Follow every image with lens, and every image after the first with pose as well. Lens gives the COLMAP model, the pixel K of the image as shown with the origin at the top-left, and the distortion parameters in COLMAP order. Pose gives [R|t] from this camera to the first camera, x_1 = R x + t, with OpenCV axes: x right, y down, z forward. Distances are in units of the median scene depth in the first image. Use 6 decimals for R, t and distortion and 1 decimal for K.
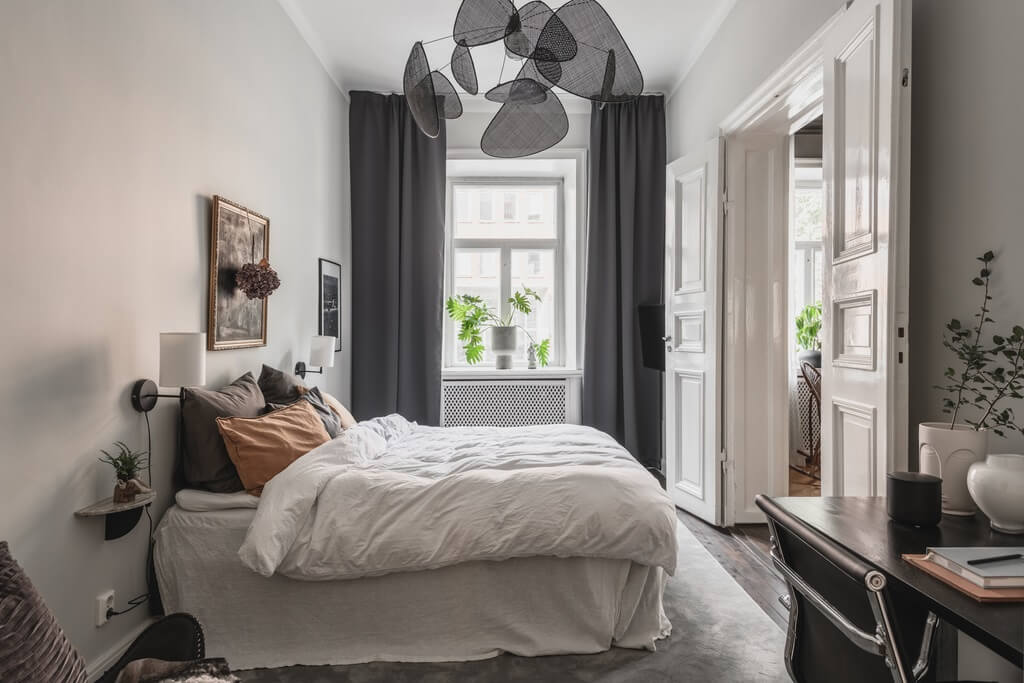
lens RADIAL K [[581.6, 0, 513.0], [0, 581.6, 331.3], [0, 0, 1]] dist [0.036796, -0.002516]
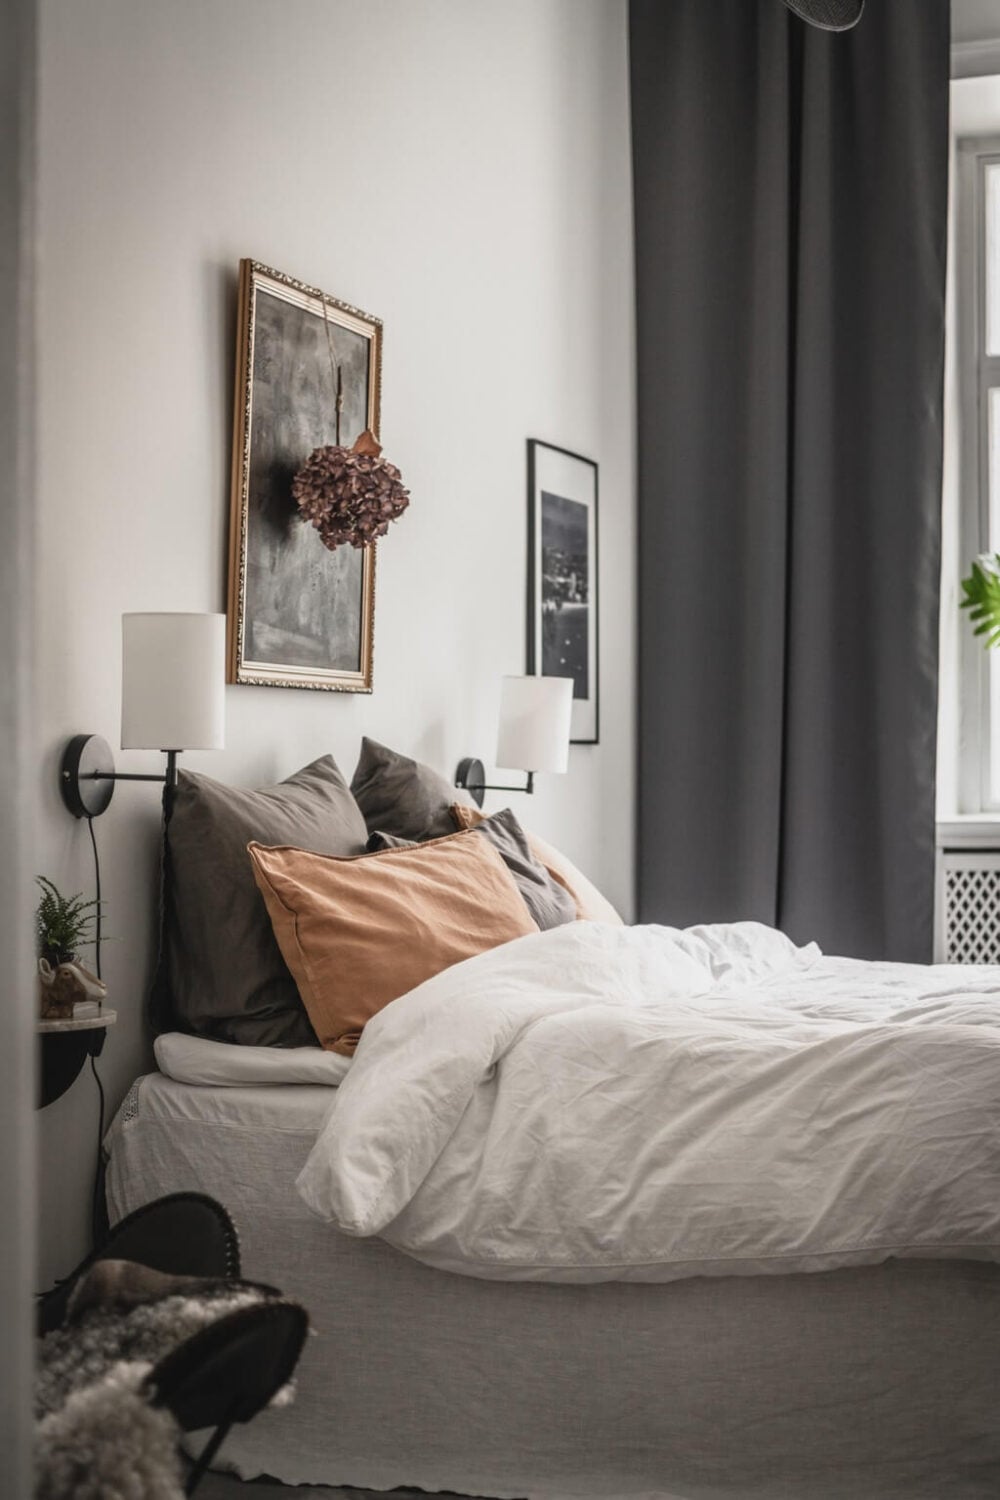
lens RADIAL K [[2874.6, 0, 500.0], [0, 2874.6, 750.0], [0, 0, 1]] dist [0.130154, 0.148781]
pose [[0.935613, -0.018477, -0.352543, 0.269805], [-0.000072, 0.998619, -0.052528, 0.168544], [0.353027, 0.049172, 0.934320, -0.608941]]
